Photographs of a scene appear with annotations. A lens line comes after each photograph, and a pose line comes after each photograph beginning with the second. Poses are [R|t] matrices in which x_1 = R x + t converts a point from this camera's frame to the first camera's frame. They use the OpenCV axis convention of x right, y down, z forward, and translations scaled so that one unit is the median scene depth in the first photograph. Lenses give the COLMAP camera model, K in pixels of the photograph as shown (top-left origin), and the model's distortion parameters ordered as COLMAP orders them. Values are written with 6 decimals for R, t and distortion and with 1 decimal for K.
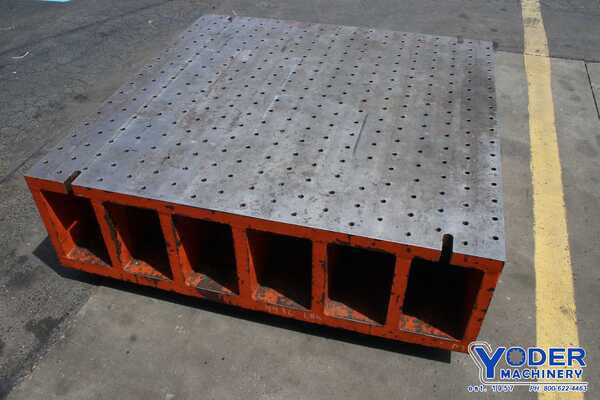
lens RADIAL K [[521.6, 0, 300.0], [0, 521.6, 200.0], [0, 0, 1]] dist [-0.155261, 0.123101]
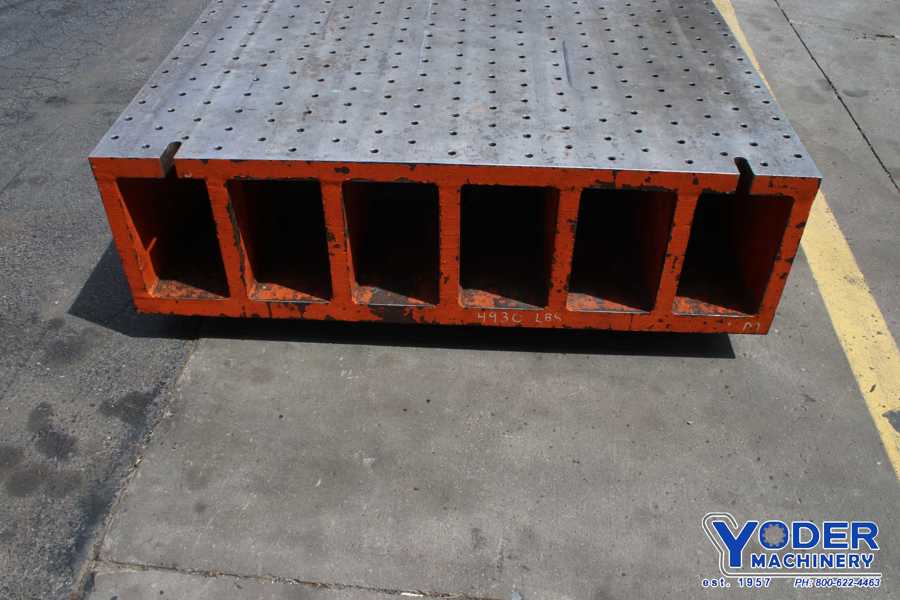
lens RADIAL K [[782.5, 0, 450.0], [0, 782.5, 300.0], [0, 0, 1]] dist [-0.155261, 0.123101]
pose [[0.976614, -0.131633, 0.169995, -0.270373], [0.129533, 0.991298, 0.023431, 0.153761], [-0.171600, -0.000863, 0.985166, -0.012732]]
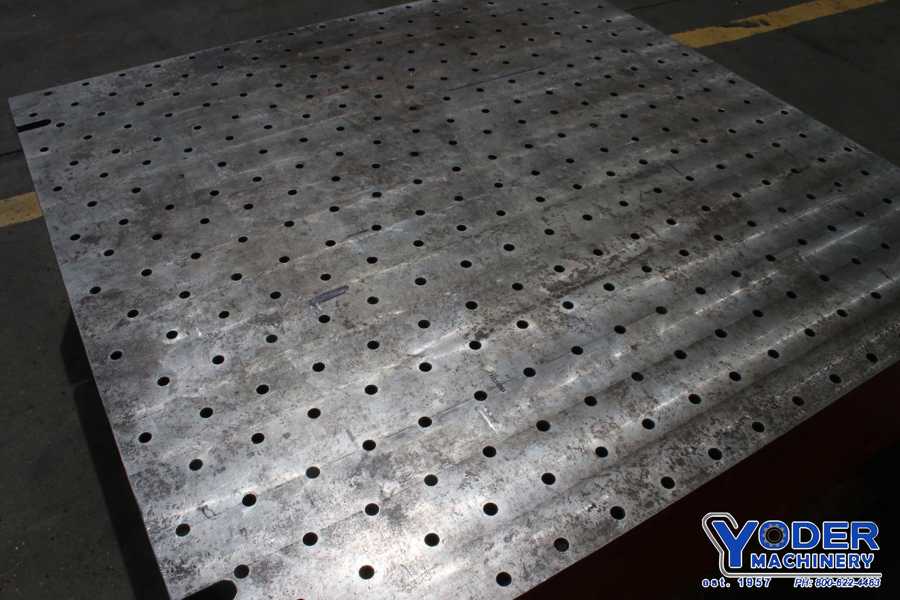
lens RADIAL K [[782.5, 0, 450.0], [0, 782.5, 300.0], [0, 0, 1]] dist [-0.155261, 0.123101]
pose [[-0.721180, -0.483747, 0.495871, -0.463172], [0.426628, 0.253814, 0.868083, -0.947964], [-0.545792, 0.837596, 0.023335, 1.283140]]
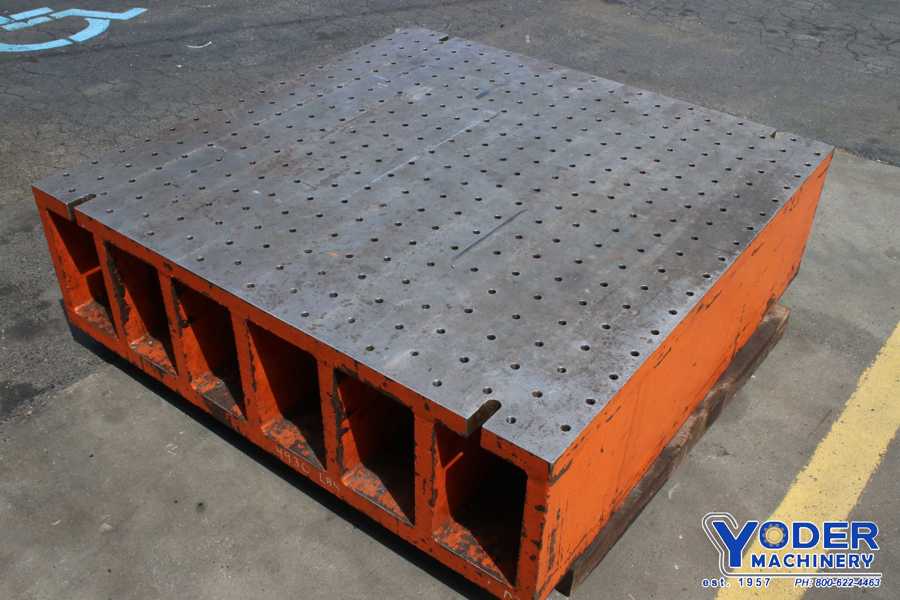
lens RADIAL K [[880.8, 0, 450.0], [0, 880.8, 300.0], [0, 0, 1]] dist [-0.139284, 0.174993]
pose [[0.928073, 0.238700, -0.285838, 0.412373], [-0.256858, 0.966065, -0.027230, -0.007300], [0.269638, 0.098691, 0.957891, -0.044304]]
